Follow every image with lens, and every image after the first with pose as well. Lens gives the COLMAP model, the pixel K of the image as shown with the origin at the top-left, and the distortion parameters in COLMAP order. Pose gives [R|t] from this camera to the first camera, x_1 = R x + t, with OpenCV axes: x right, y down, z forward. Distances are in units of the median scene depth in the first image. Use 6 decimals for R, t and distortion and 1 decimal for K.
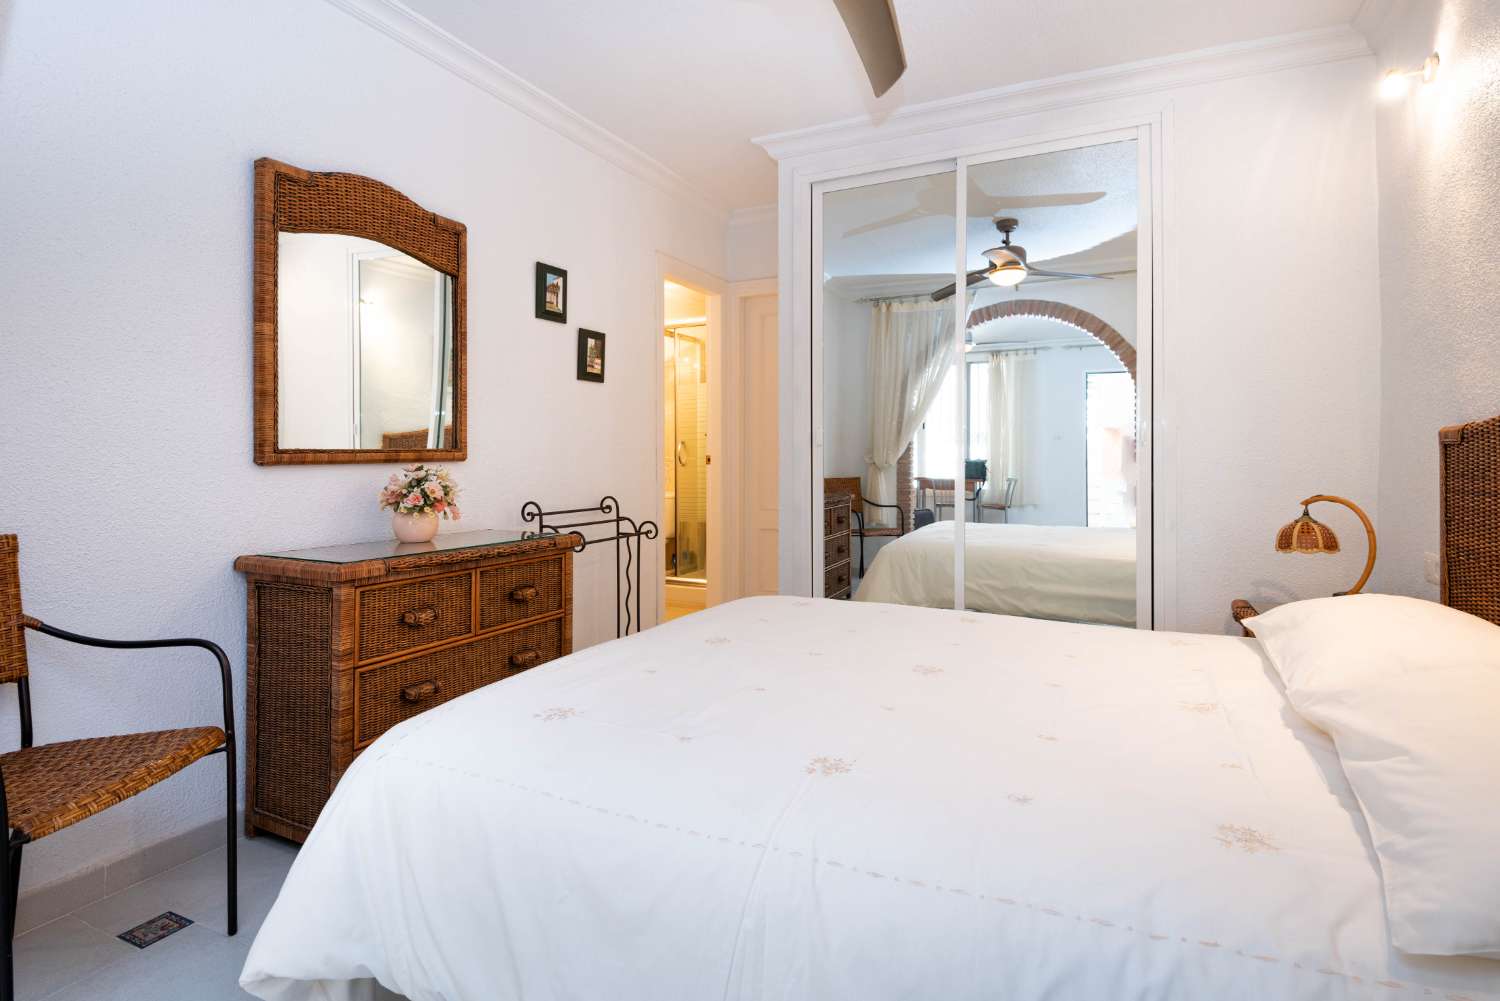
lens RADIAL K [[739.5, 0, 750.0], [0, 739.5, 465.2], [0, 0, 1]] dist [-0.042318, -0.000007]
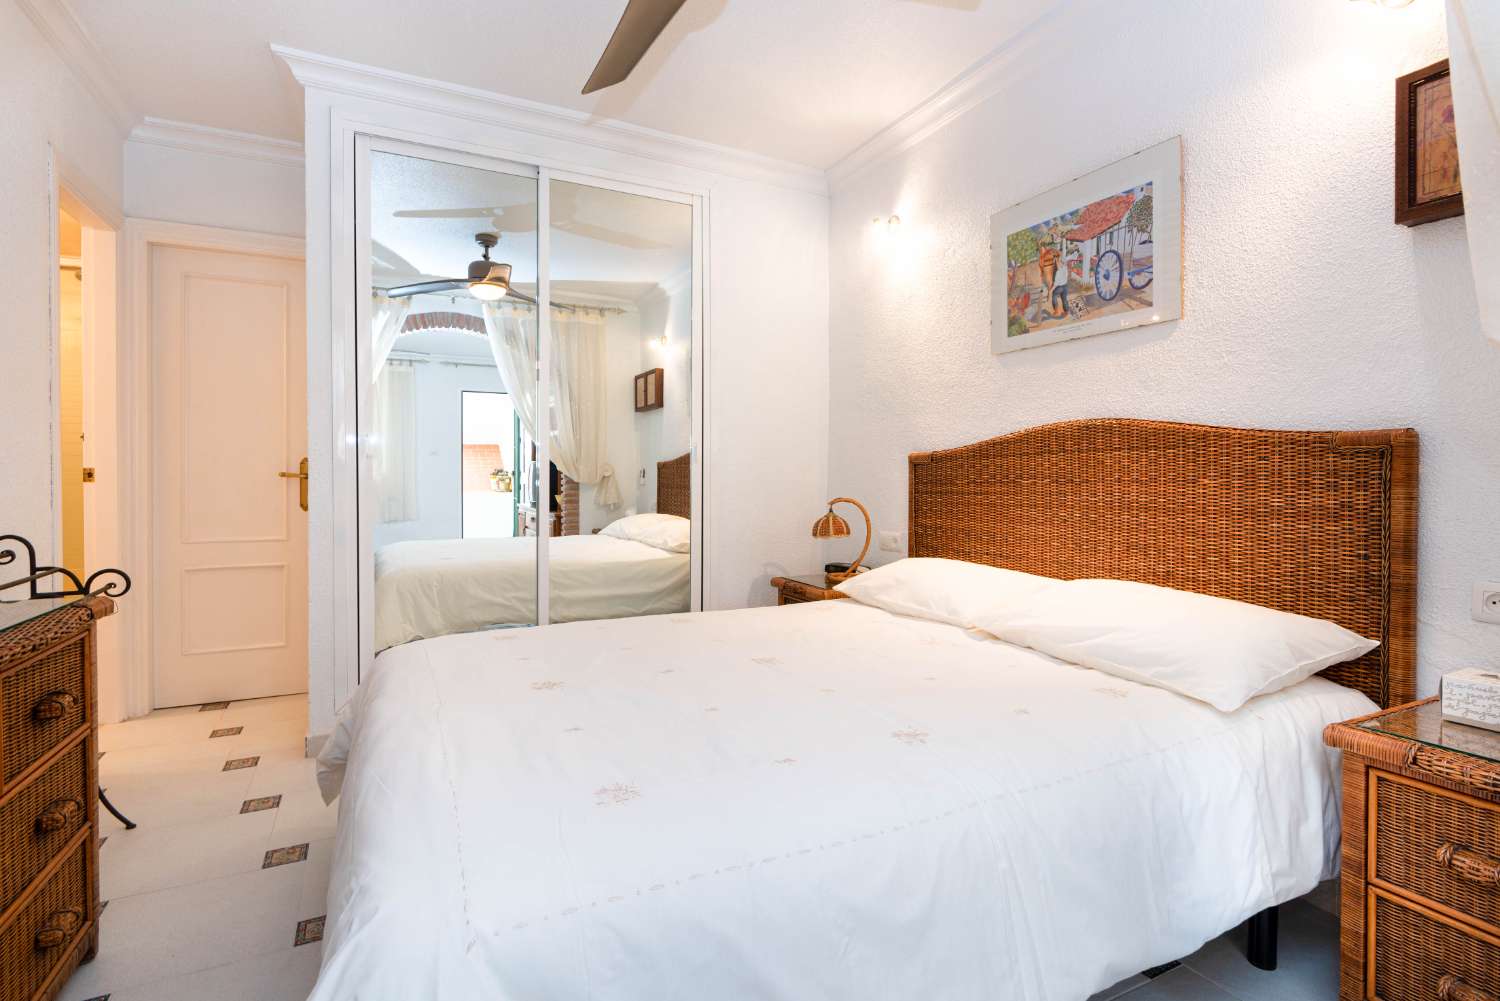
lens RADIAL K [[717.8, 0, 750.3], [0, 717.8, 475.8], [0, 0, 1]] dist [0.001602, 0.000029]
pose [[0.596709, -0.002988, 0.802452, -0.302580], [0.007331, 0.999972, -0.001728, -0.001060], [-0.802424, 0.006914, 0.596714, 0.180036]]
